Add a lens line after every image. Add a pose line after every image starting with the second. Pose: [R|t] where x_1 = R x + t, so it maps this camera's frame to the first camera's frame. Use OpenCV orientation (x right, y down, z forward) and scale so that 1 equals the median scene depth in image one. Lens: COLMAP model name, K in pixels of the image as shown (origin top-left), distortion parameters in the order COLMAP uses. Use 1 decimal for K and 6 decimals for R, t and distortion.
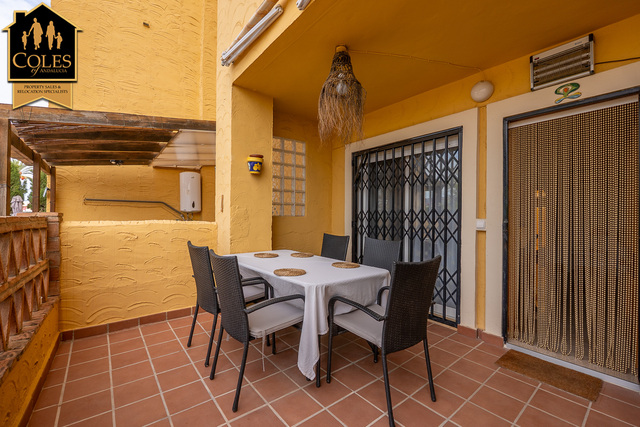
lens RADIAL K [[271.3, 0, 321.2], [0, 271.3, 214.6], [0, 0, 1]] dist [-0.003105, -0.000117]
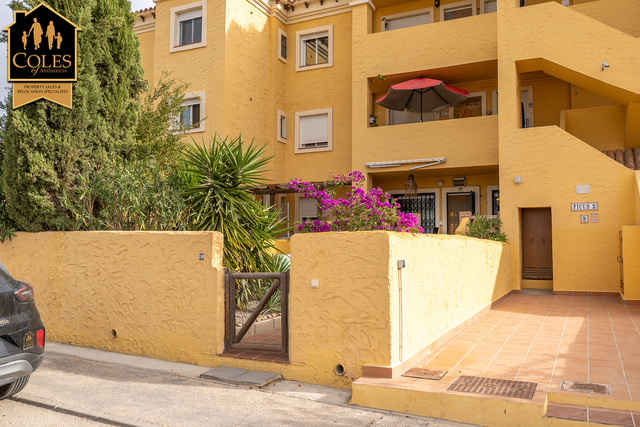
lens RADIAL K [[557.1, 0, 318.5], [0, 557.1, 213.7], [0, 0, 1]] dist [-0.009318, -0.007318]
pose [[0.873630, 0.014668, 0.486370, -4.002051], [0.008757, 0.998910, -0.045854, 0.218282], [-0.486512, 0.044318, 0.872549, -4.187378]]
